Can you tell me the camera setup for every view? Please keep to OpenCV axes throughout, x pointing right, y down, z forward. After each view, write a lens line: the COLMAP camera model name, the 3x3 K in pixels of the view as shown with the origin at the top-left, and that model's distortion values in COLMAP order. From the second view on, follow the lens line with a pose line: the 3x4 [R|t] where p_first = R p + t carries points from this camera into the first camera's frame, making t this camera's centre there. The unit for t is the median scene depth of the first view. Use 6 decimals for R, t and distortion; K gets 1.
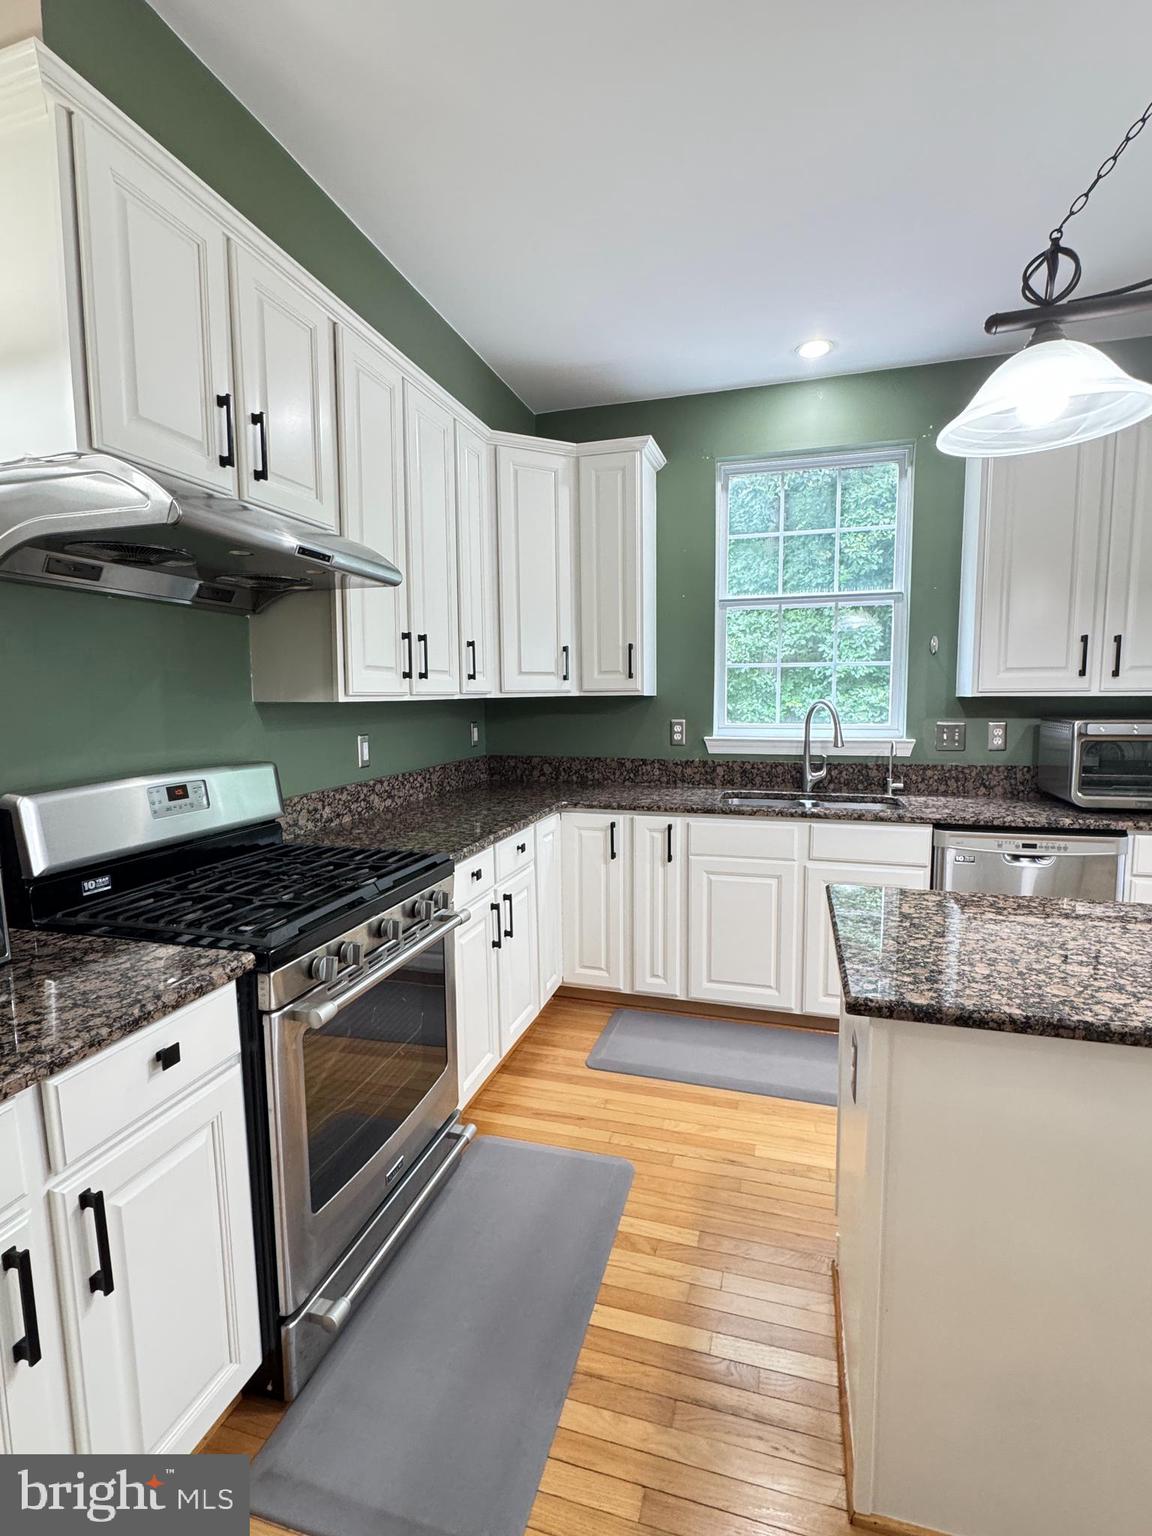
lens RADIAL K [[713.0, 0, 569.6], [0, 713.0, 760.8], [0, 0, 1]] dist [-0.004489, 0.000058]
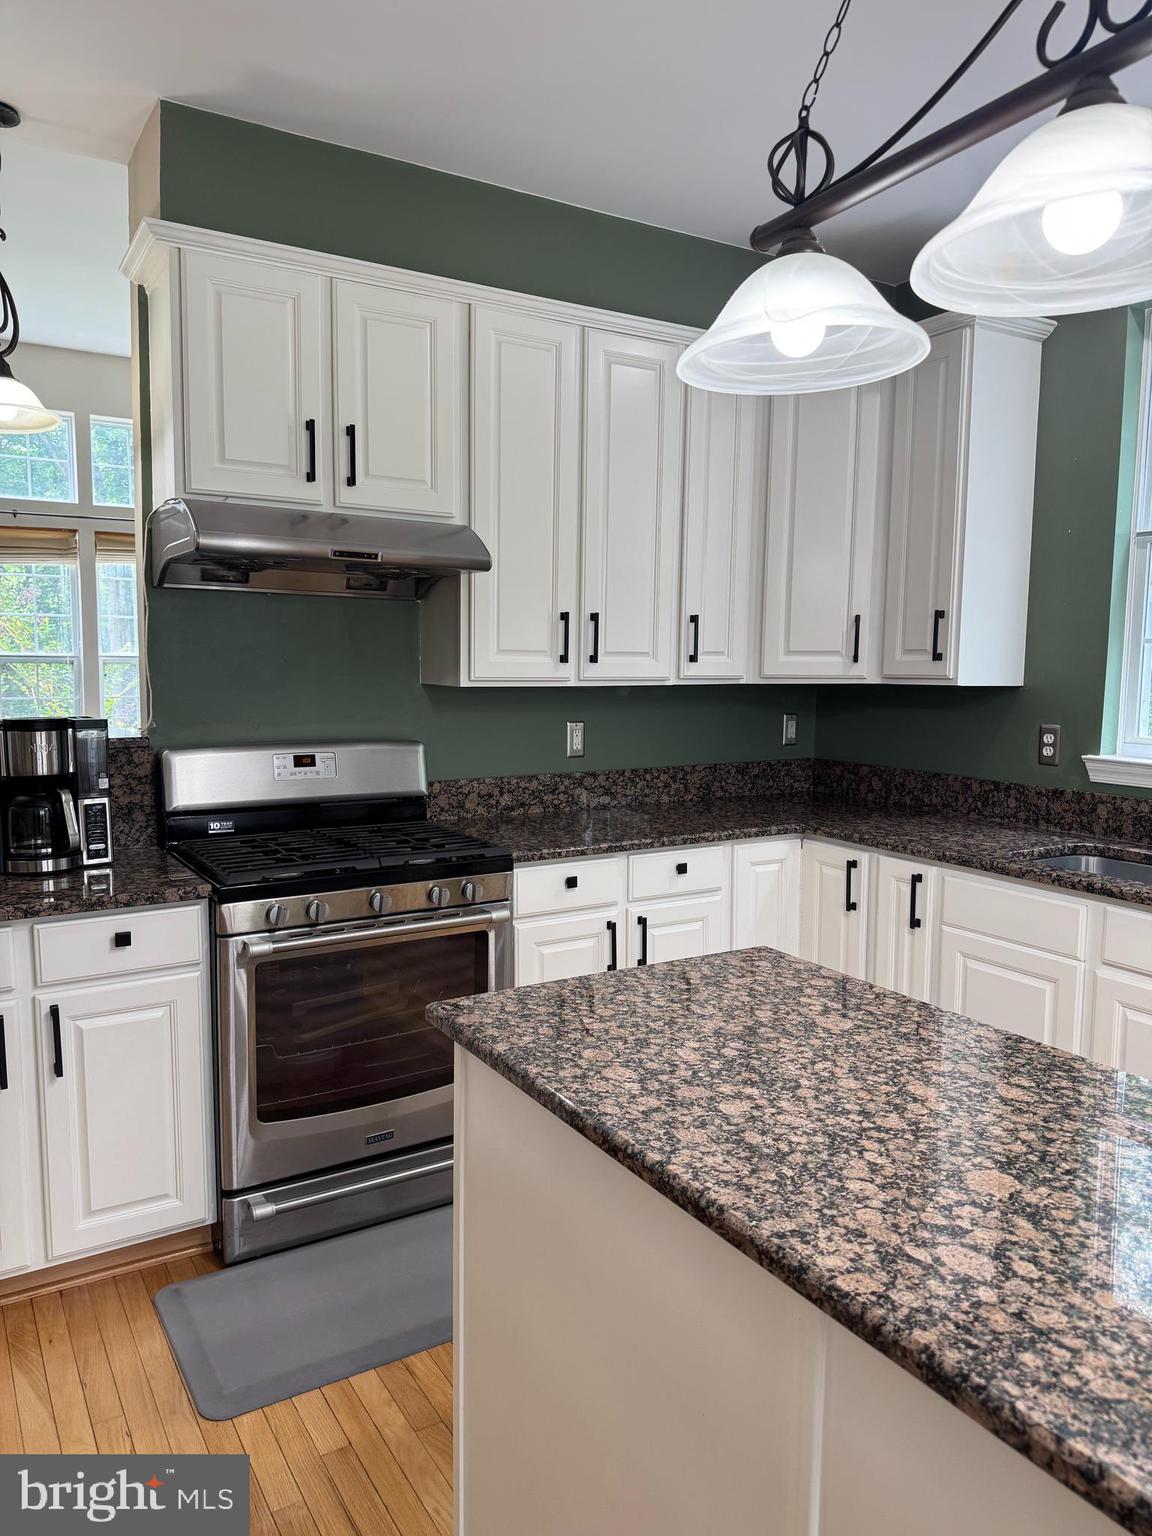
lens RADIAL K [[1059.5, 0, 574.6], [0, 1059.5, 767.4], [0, 0, 1]] dist [0.058478, -0.009777]
pose [[0.744851, 0.085156, -0.661775, 0.602555], [-0.078268, 0.996126, 0.040087, -0.031694], [0.662625, 0.021937, 0.748630, -0.001865]]
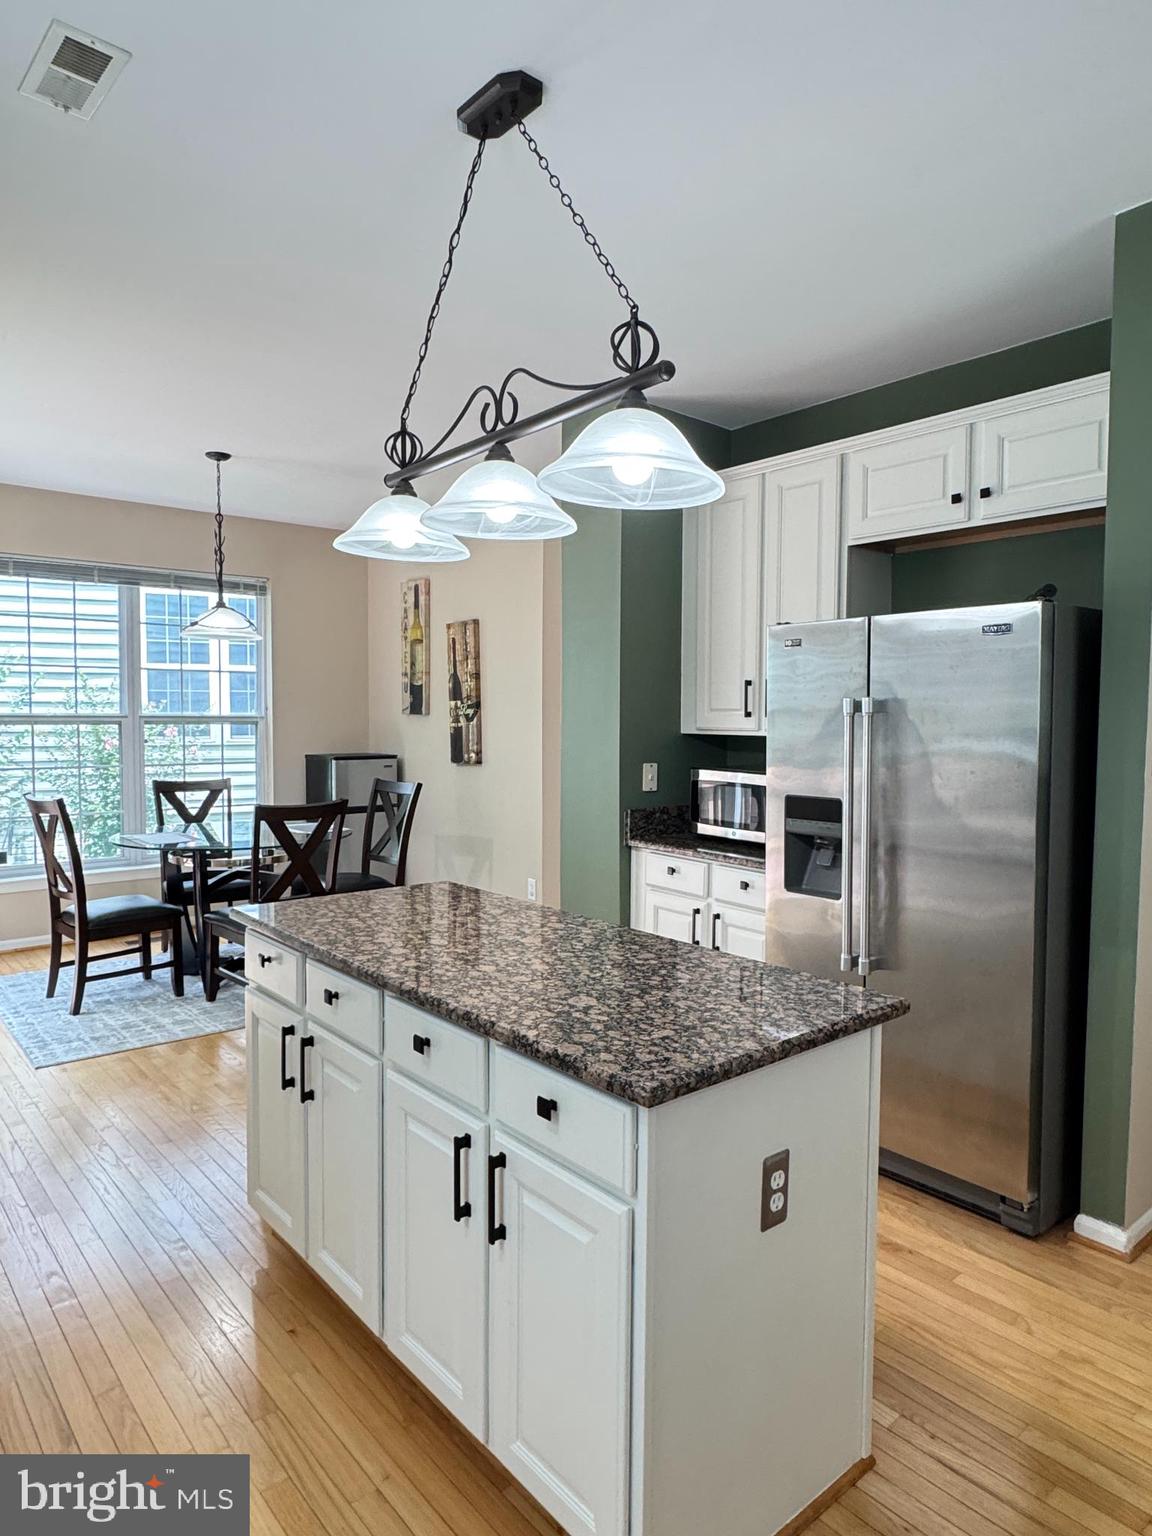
lens RADIAL K [[954.8, 0, 578.3], [0, 954.8, 763.2], [0, 0, 1]] dist [-0.004569, -0.000148]
pose [[-0.839043, -0.028090, 0.543339, -0.006976], [0.050694, 0.990285, 0.129481, -0.126050], [-0.541698, 0.136184, -0.829468, 1.040792]]
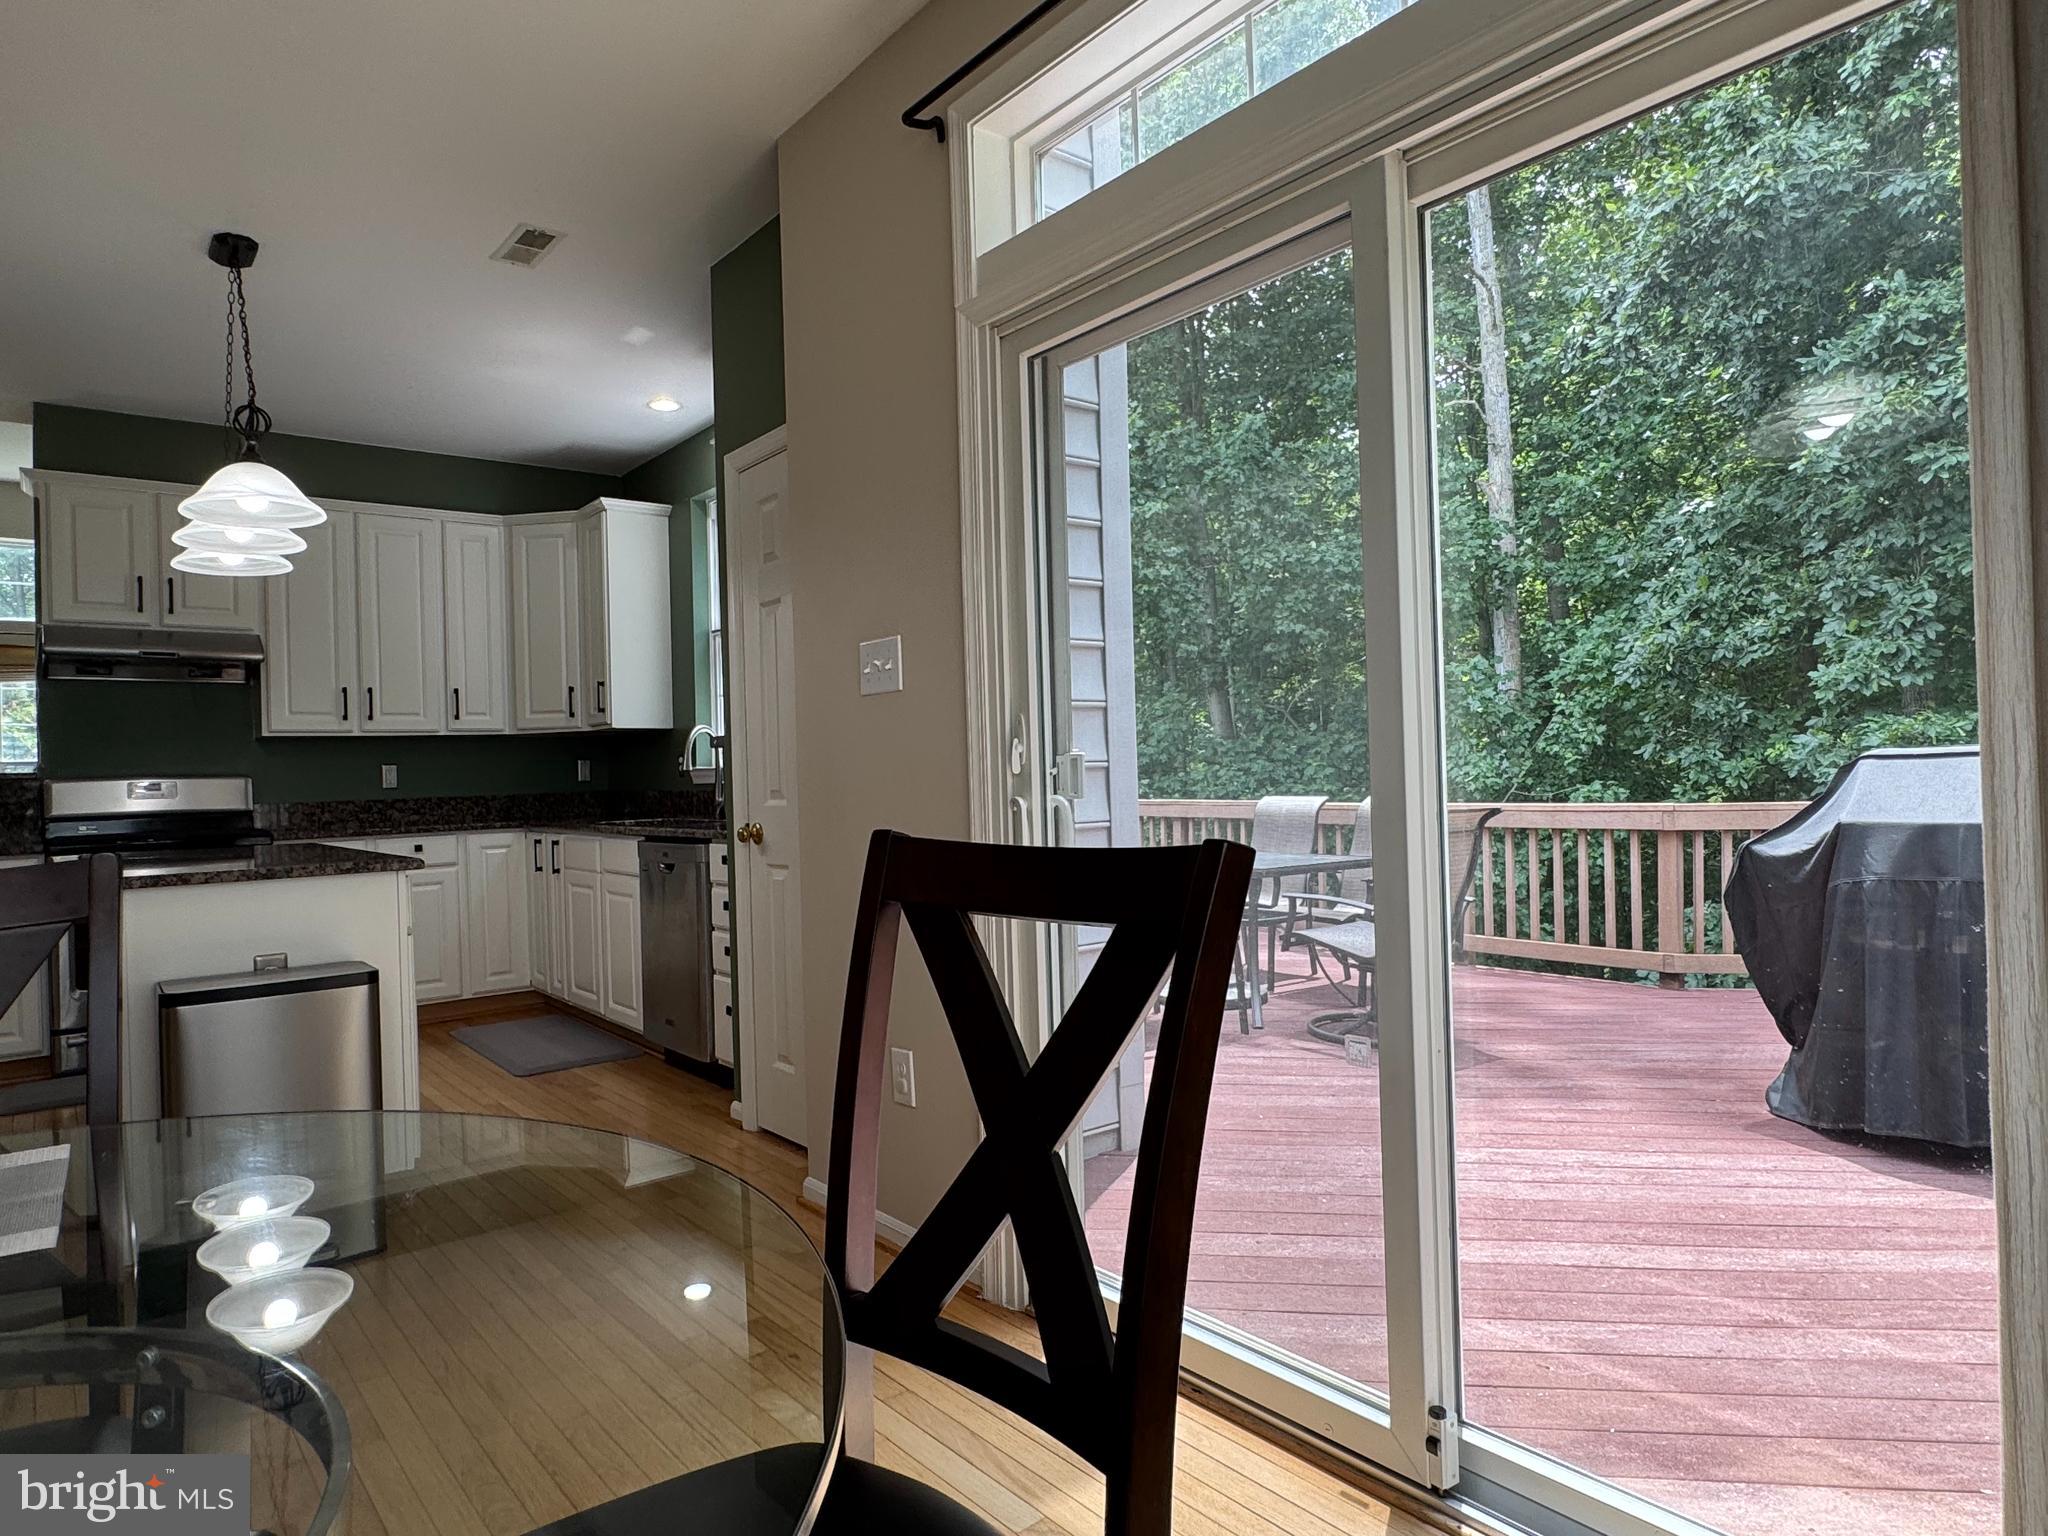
lens RADIAL K [[1230.2, 0, 1017.0], [0, 1230.2, 762.5], [0, 0, 1]] dist [0.003384, 0.005356]
pose [[0.822026, -0.017800, -0.569172, 1.953623], [-0.032731, 0.996382, -0.078433, 0.100763], [0.568508, 0.083103, 0.818469, -0.197774]]
